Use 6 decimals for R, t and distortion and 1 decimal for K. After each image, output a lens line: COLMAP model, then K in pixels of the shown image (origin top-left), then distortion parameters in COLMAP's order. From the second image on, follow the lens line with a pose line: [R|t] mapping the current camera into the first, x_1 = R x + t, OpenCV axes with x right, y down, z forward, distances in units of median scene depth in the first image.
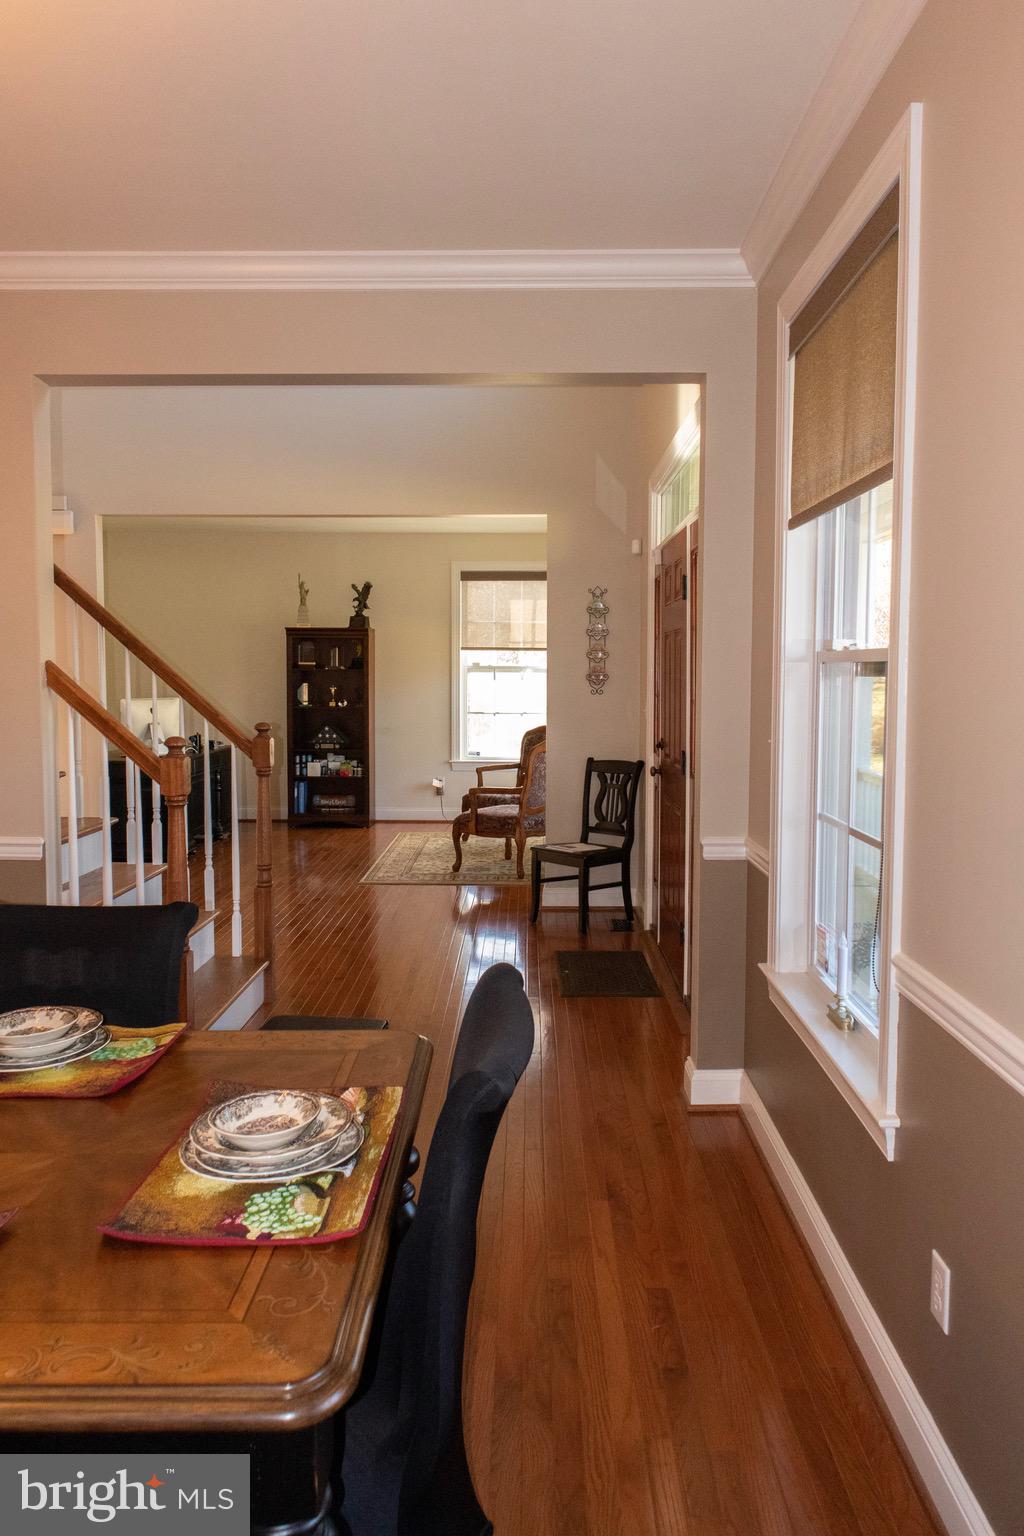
lens RADIAL K [[1054.9, 0, 512.0], [0, 1054.9, 768.0], [0, 0, 1]] dist [-0.007276, -0.001104]
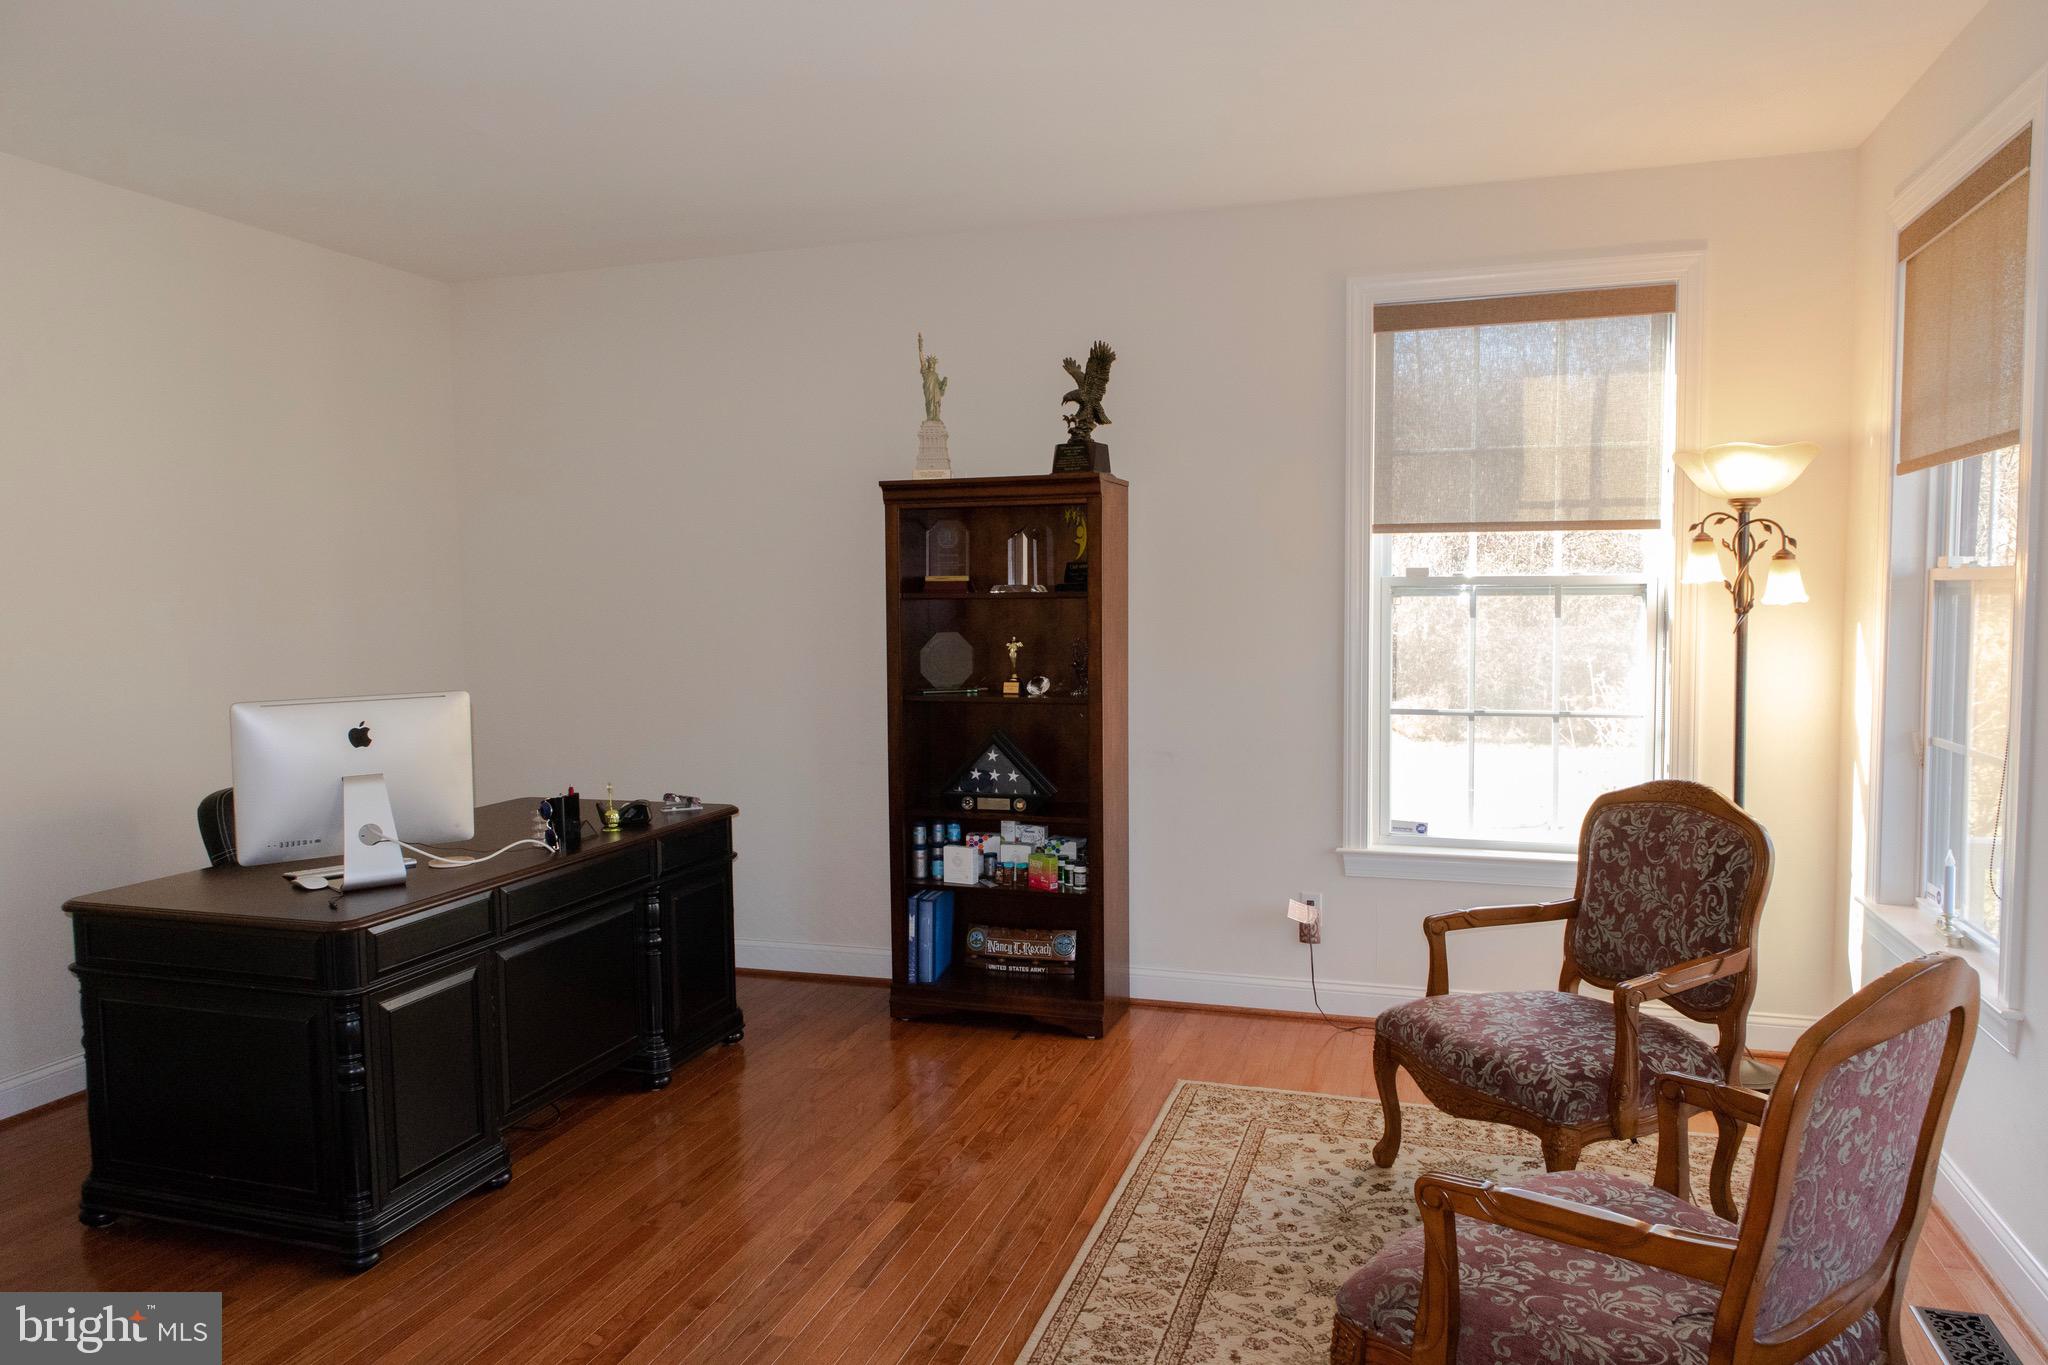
lens RADIAL K [[1406.5, 0, 1024.0], [0, 1406.5, 682.5], [0, 0, 1]] dist [-0.007276, -0.001104]
pose [[0.959113, 0.003542, -0.283002, -0.027853], [-0.010916, 0.999641, -0.024484, -0.050673], [0.282814, 0.026572, 0.958807, 0.534277]]
